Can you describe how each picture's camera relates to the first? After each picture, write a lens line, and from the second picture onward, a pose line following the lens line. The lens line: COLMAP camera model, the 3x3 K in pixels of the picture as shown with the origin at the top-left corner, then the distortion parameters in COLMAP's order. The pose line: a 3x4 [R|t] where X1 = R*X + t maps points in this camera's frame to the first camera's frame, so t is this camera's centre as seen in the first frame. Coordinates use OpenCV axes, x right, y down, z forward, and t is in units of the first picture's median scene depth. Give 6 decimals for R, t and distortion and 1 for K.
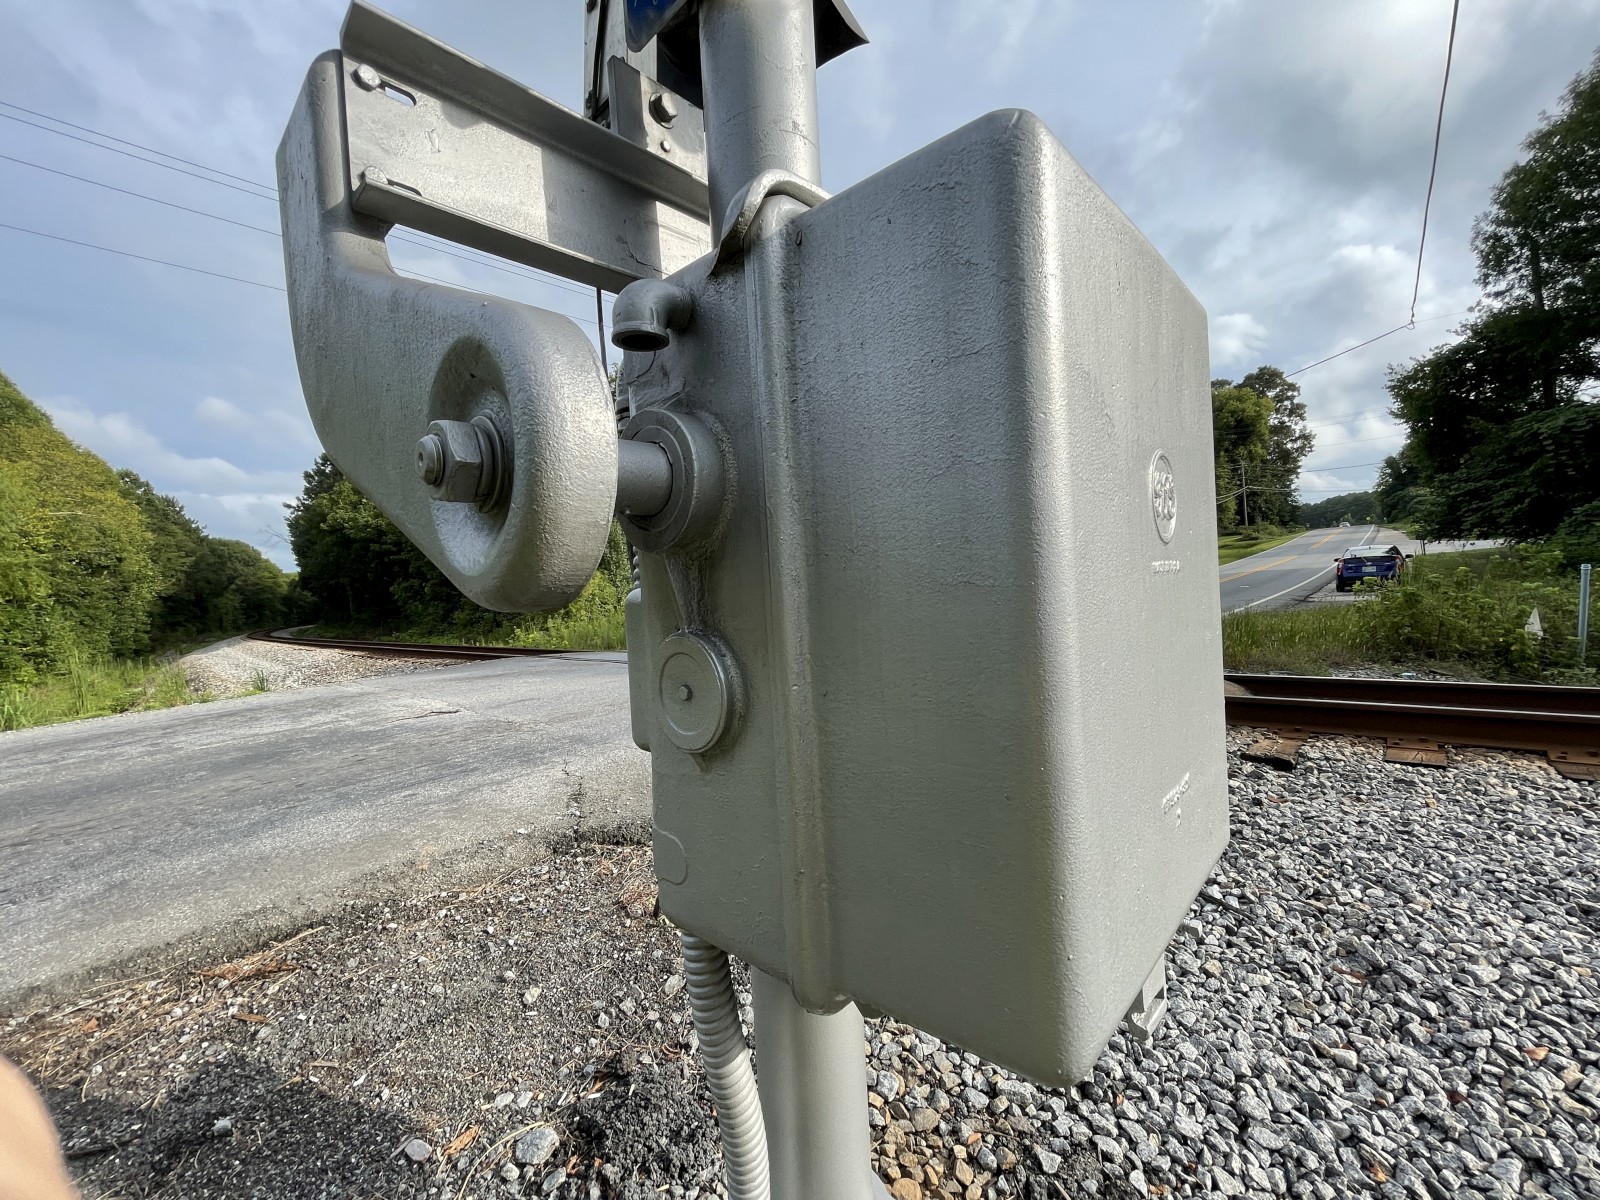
lens RADIAL K [[647.3, 0, 805.3], [0, 647.3, 600.1], [0, 0, 1]] dist [-0.000514, -0.000073]
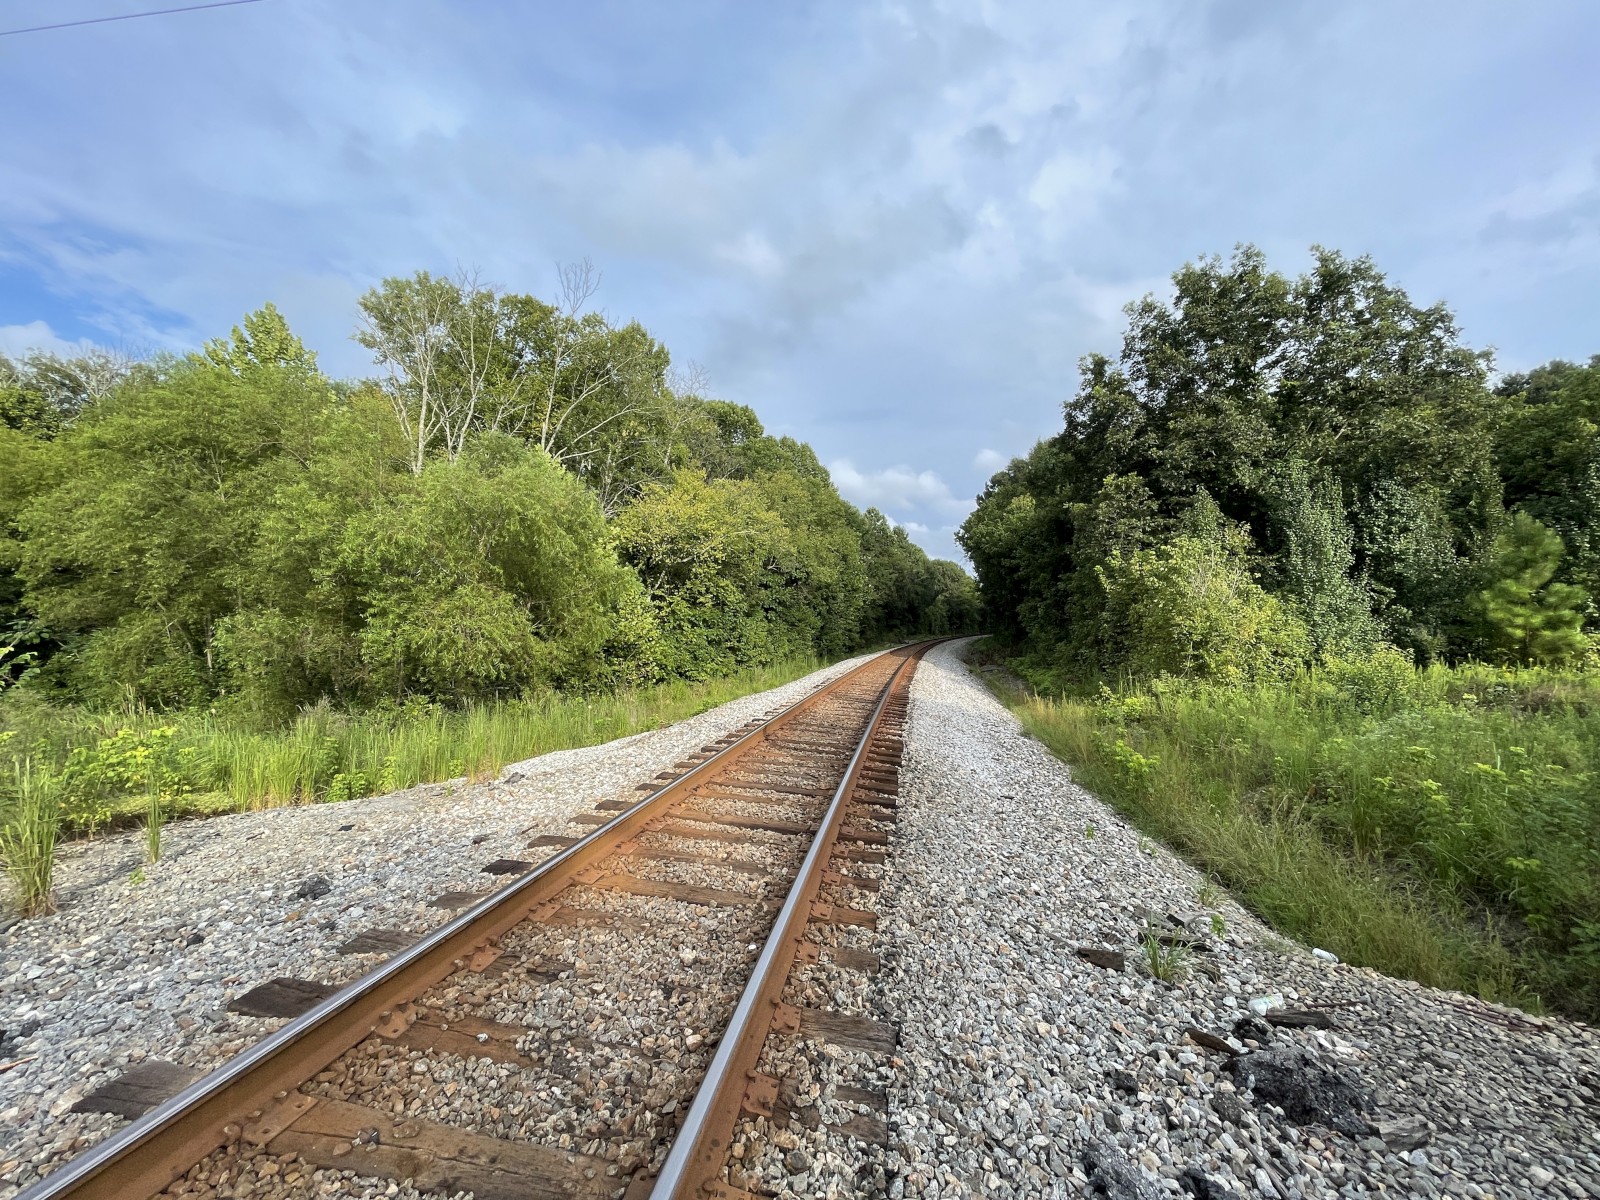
lens RADIAL K [[644.4, 0, 804.5], [0, 644.4, 598.4], [0, 0, 1]] dist [-0.004622, 0.000117]
pose [[0.563848, 0.034720, -0.825148, -0.084391], [-0.061793, 0.998089, -0.000229, -0.016178], [0.823564, 0.051118, 0.564916, 0.331123]]
